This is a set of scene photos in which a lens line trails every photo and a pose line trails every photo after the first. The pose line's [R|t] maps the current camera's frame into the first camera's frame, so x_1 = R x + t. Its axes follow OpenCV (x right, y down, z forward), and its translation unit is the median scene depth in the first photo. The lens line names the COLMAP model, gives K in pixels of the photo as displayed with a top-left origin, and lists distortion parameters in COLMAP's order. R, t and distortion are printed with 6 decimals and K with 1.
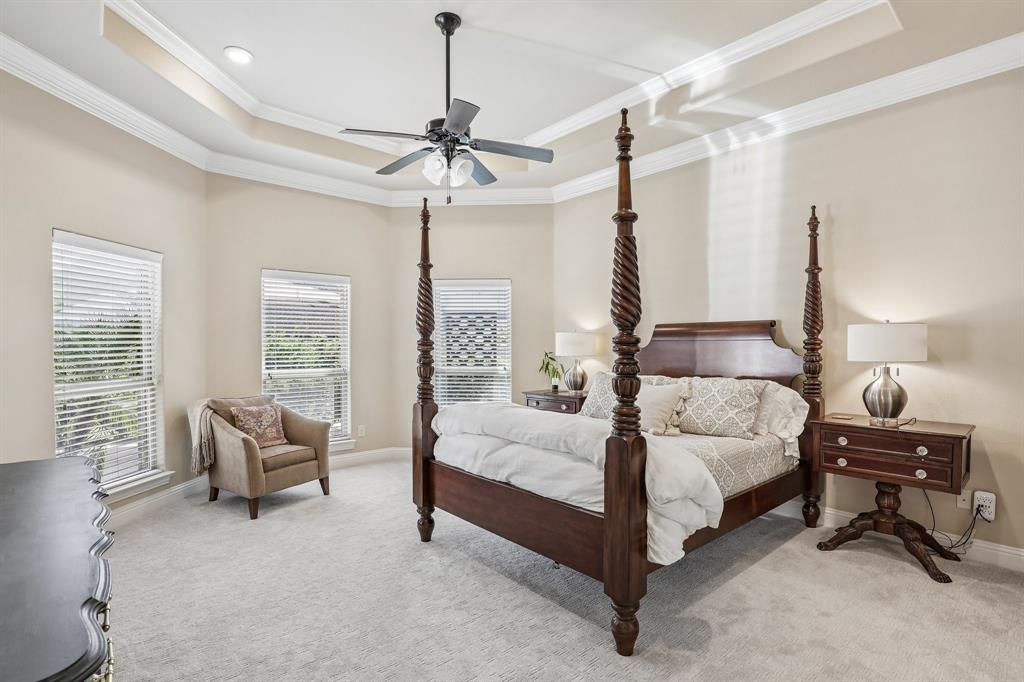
lens RADIAL K [[479.9, 0, 523.8], [0, 479.9, 354.7], [0, 0, 1]] dist [-0.036947, 0.005871]
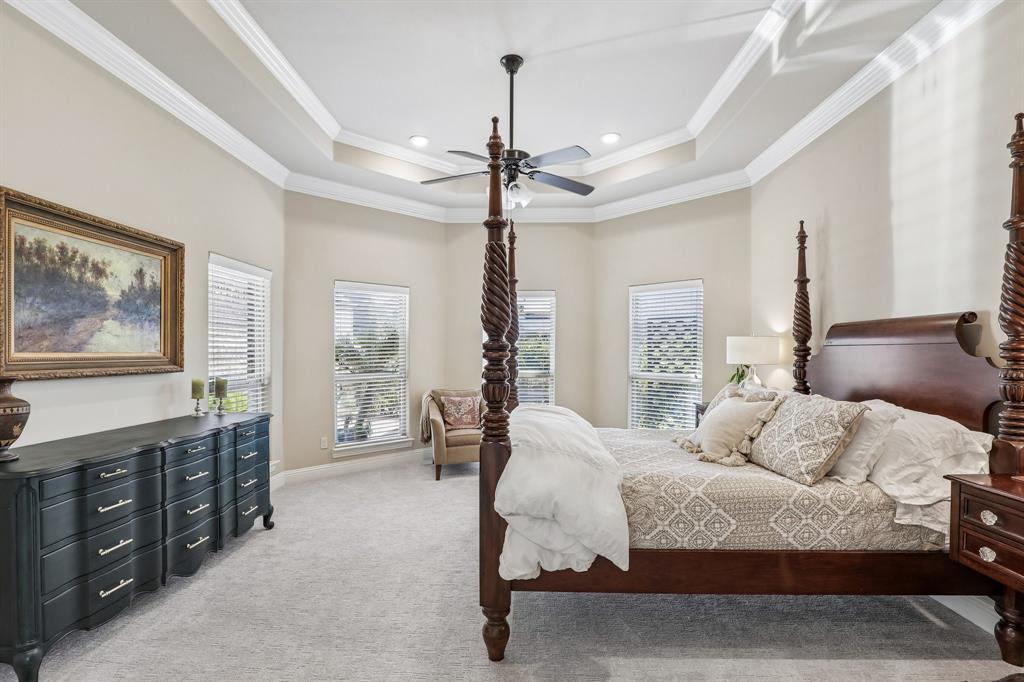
lens RADIAL K [[479.9, 0, 531.1], [0, 479.9, 356.6], [0, 0, 1]] dist [-0.036947, 0.005871]
pose [[0.746519, 0.010305, -0.665284, 0.491682], [-0.014935, 0.999888, -0.001271, -0.005039], [0.665197, 0.010885, 0.746589, 0.152941]]
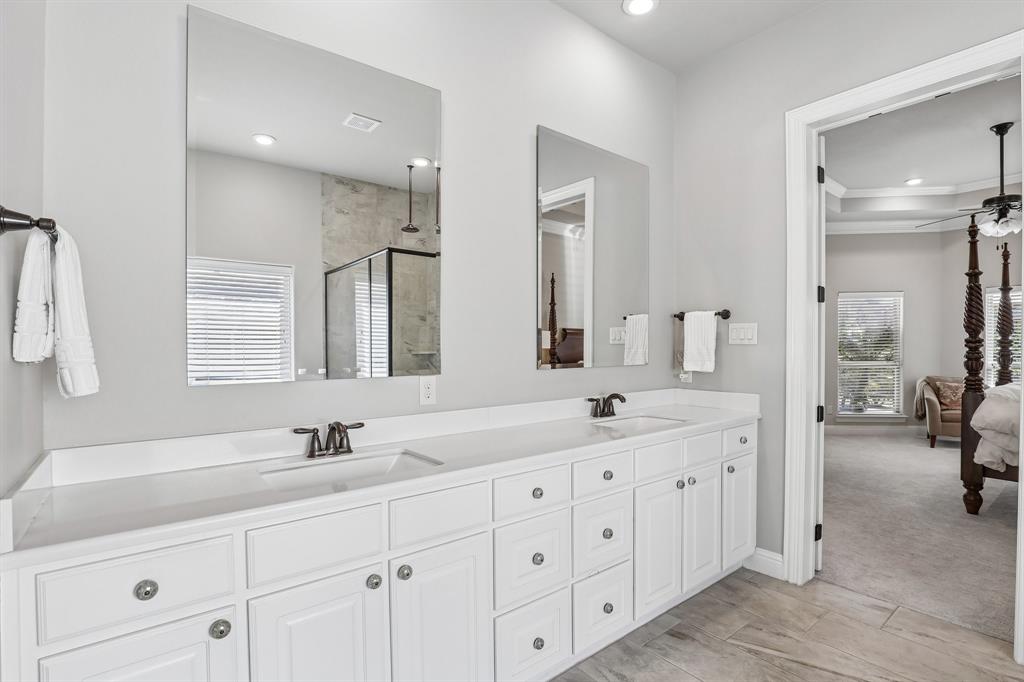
lens RADIAL K [[484.8, 0, 515.6], [0, 484.8, 349.7], [0, 0, 1]] dist [-0.019261, 0.000395]
pose [[-0.066630, 0.010098, -0.997727, 1.127212], [-0.014447, 0.999834, 0.011084, 0.004560], [0.997673, 0.015153, -0.066473, -0.333684]]
